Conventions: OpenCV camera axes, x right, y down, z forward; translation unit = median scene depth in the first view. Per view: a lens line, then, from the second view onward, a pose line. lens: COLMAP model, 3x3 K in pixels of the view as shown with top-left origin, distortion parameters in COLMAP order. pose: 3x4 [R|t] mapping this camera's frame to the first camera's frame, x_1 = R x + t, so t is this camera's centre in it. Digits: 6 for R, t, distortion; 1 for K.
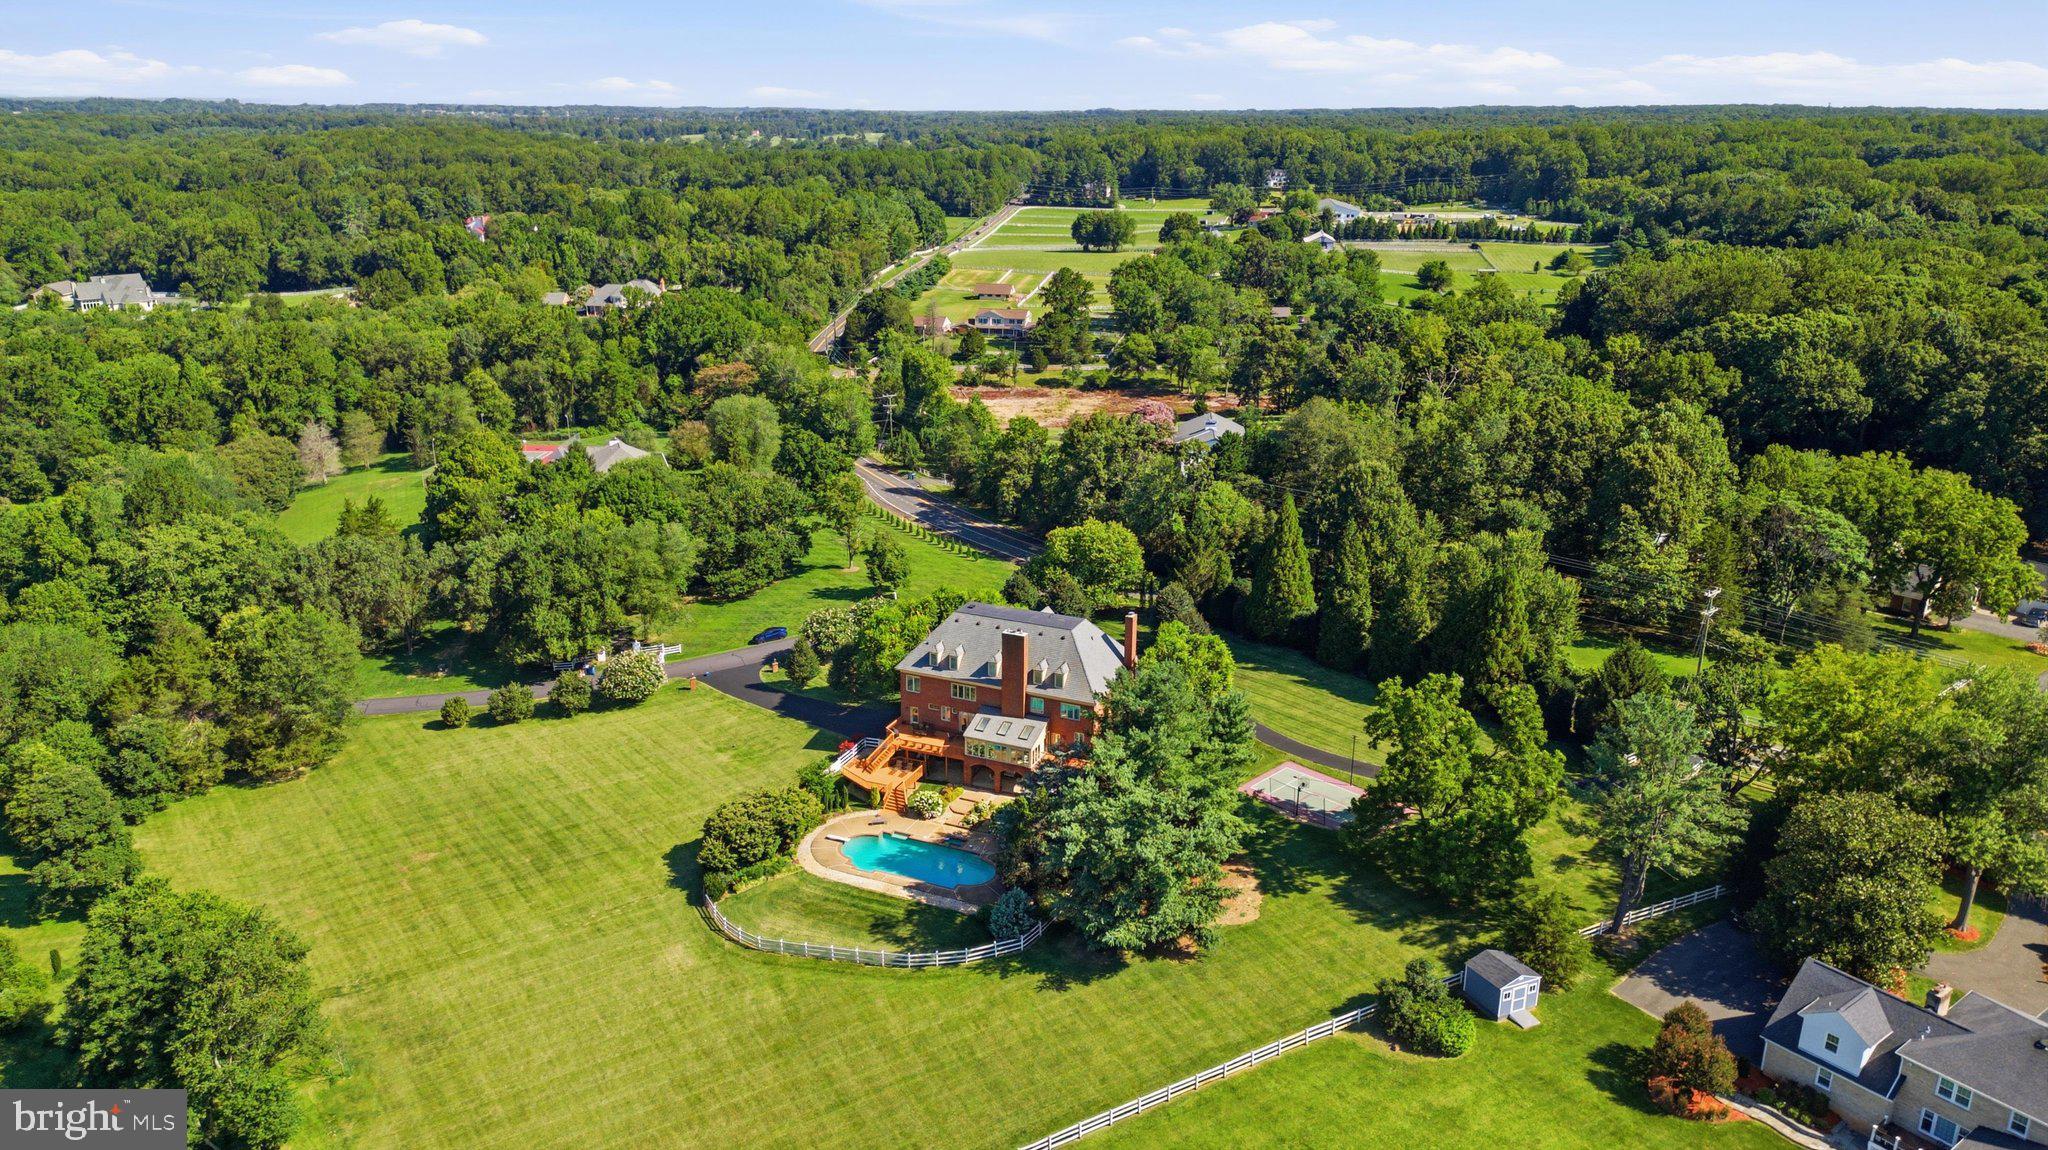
lens RADIAL K [[1446.0, 0, 1023.0], [0, 1446.0, 591.5], [0, 0, 1]] dist [0.091467, -0.096669]
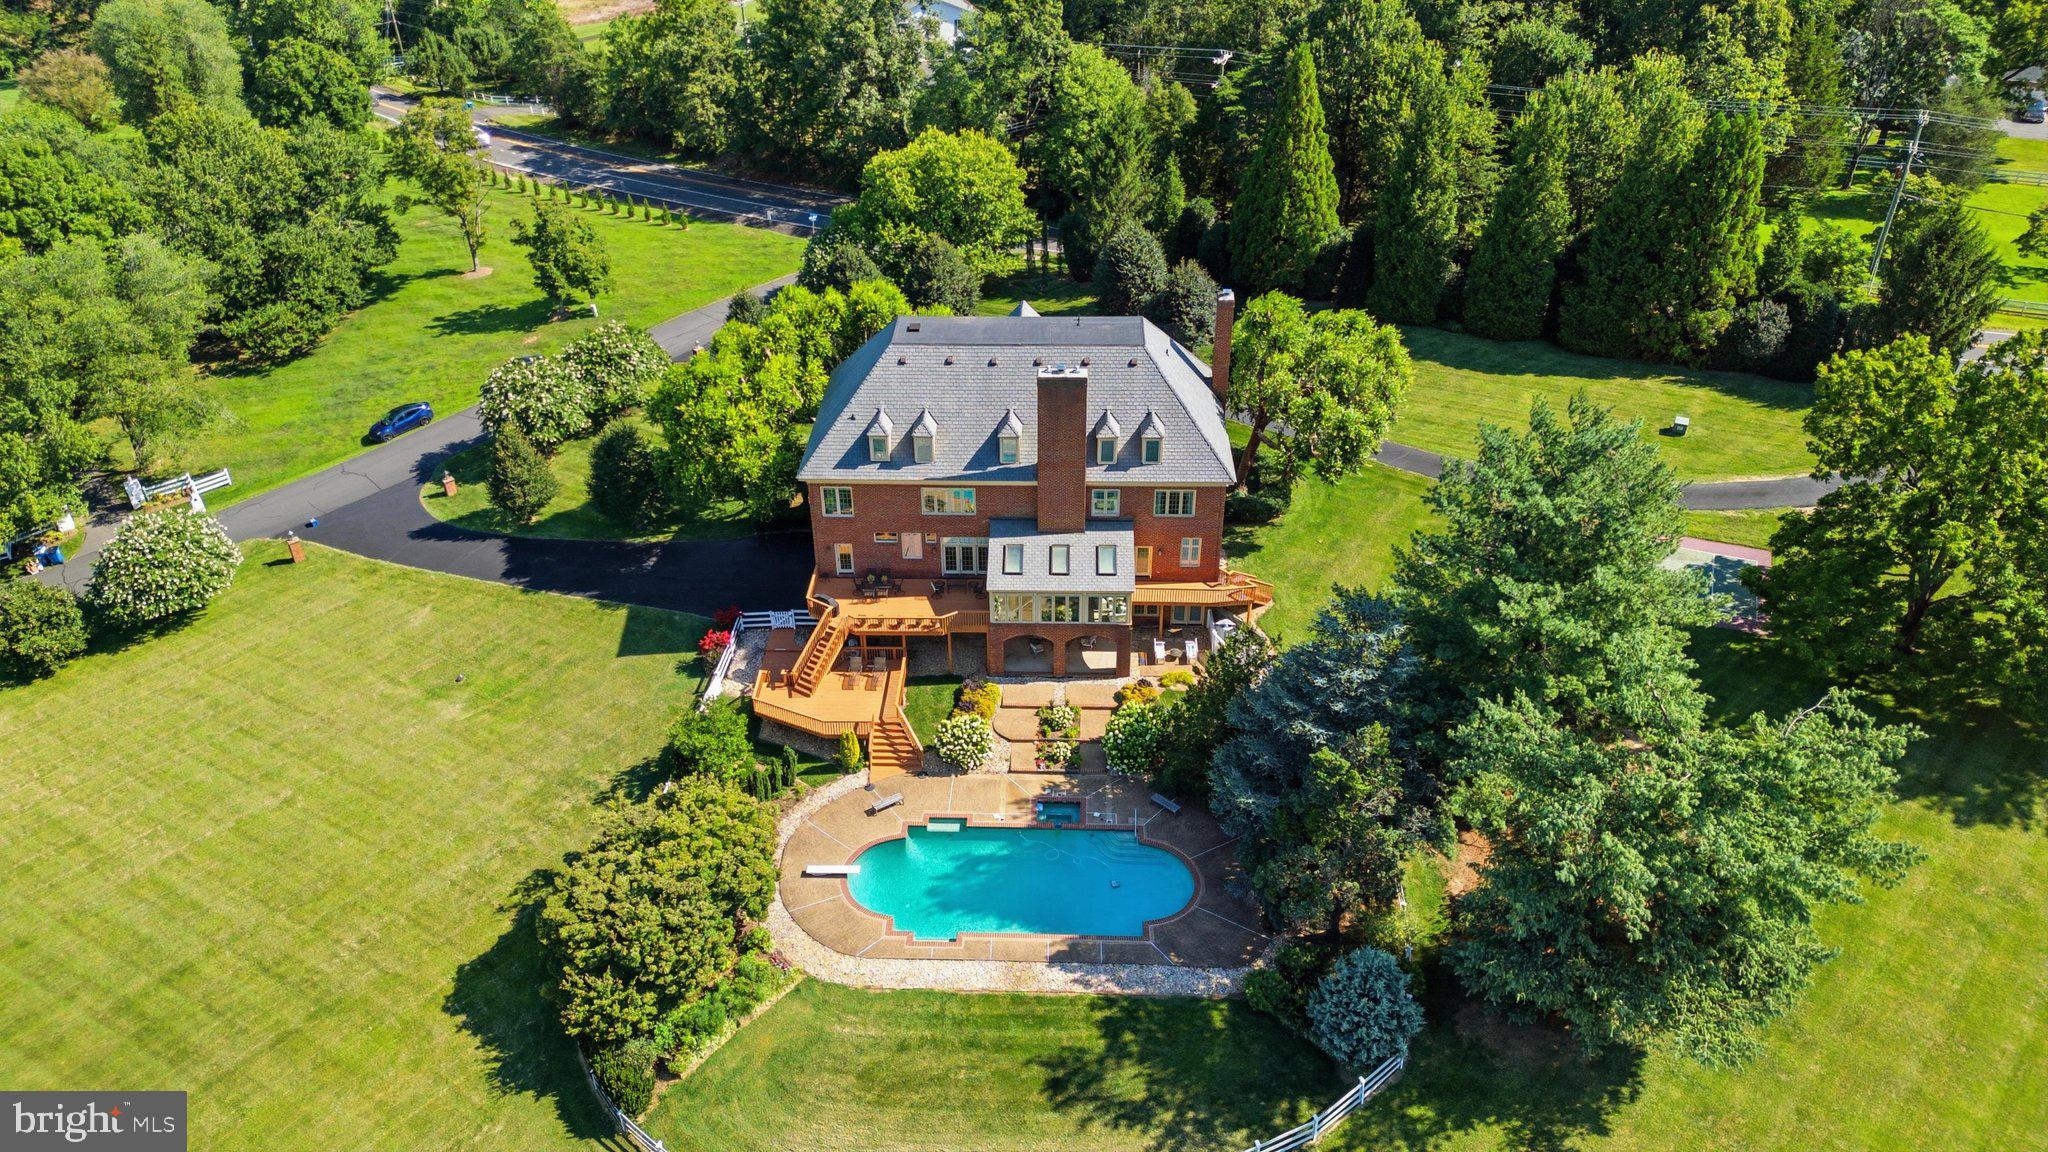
lens RADIAL K [[1446.0, 0, 1023.0], [0, 1446.0, 592.5], [0, 0, 1]] dist [0.091467, -0.096669]
pose [[0.928428, -0.217636, 0.301090, -0.147389], [0.135158, 0.952780, 0.271925, -0.028619], [-0.346053, -0.211768, 0.914003, 0.430845]]
